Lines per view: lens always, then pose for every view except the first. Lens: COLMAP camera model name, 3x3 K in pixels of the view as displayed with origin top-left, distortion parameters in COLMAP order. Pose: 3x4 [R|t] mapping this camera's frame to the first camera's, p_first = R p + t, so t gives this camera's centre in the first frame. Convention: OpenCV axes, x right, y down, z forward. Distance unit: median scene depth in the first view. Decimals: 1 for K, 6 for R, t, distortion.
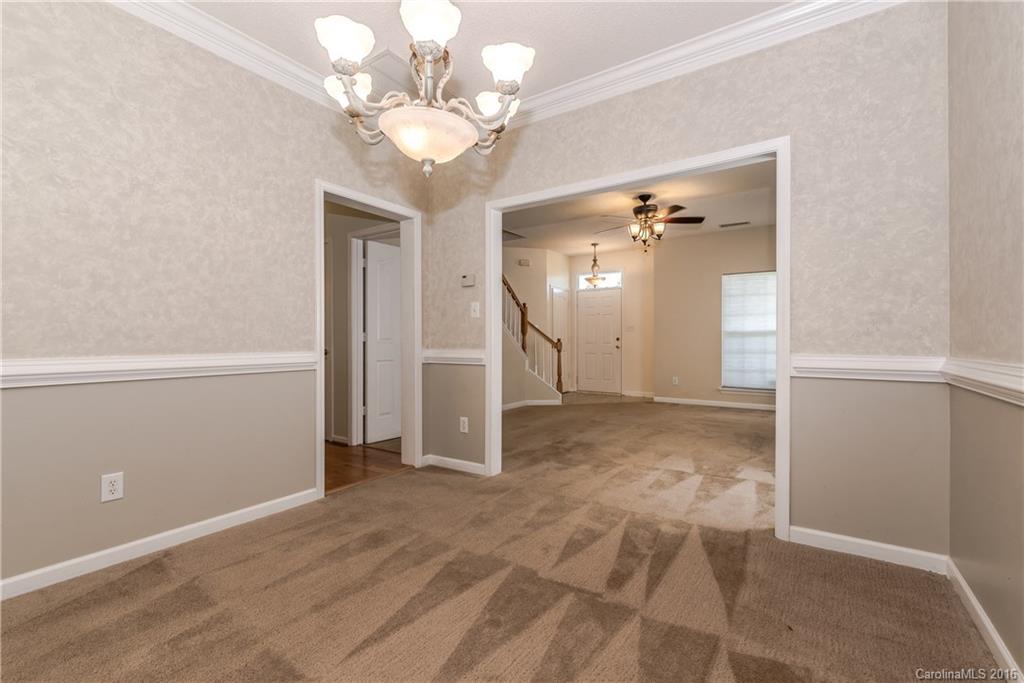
lens RADIAL K [[443.8, 0, 510.9], [0, 443.8, 336.8], [0, 0, 1]] dist [0.002352, 0.000122]
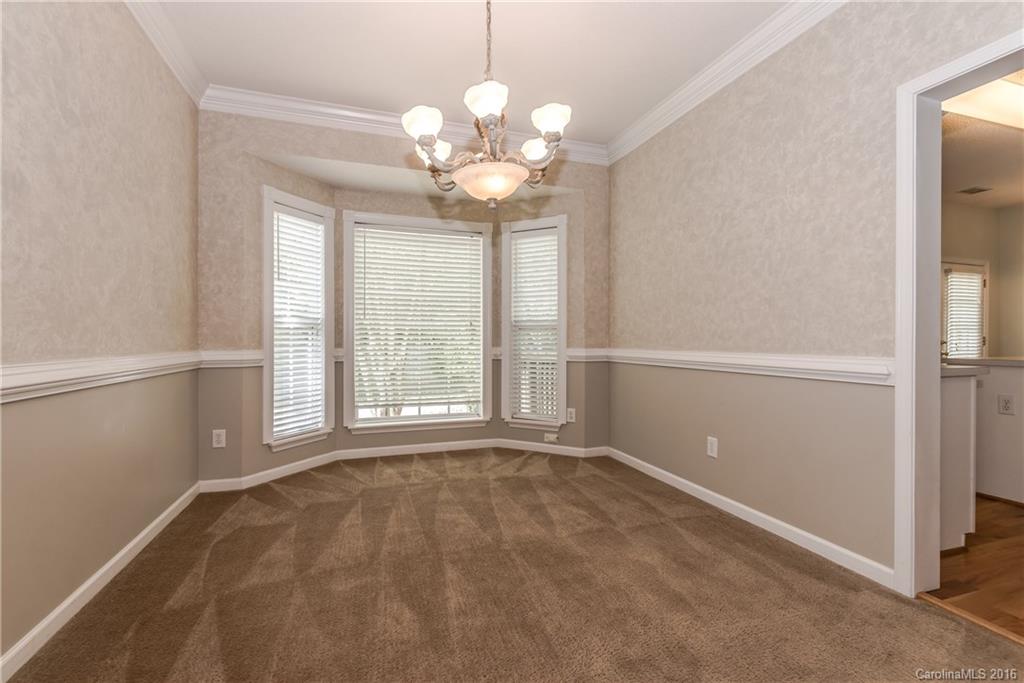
lens RADIAL K [[443.8, 0, 509.9], [0, 443.8, 342.2], [0, 0, 1]] dist [0.002352, 0.000122]
pose [[-0.598539, -0.002648, -0.801089, 0.530179], [-0.004848, 0.999988, 0.000317, 0.015513], [0.801079, 0.004074, -0.598545, 1.222357]]
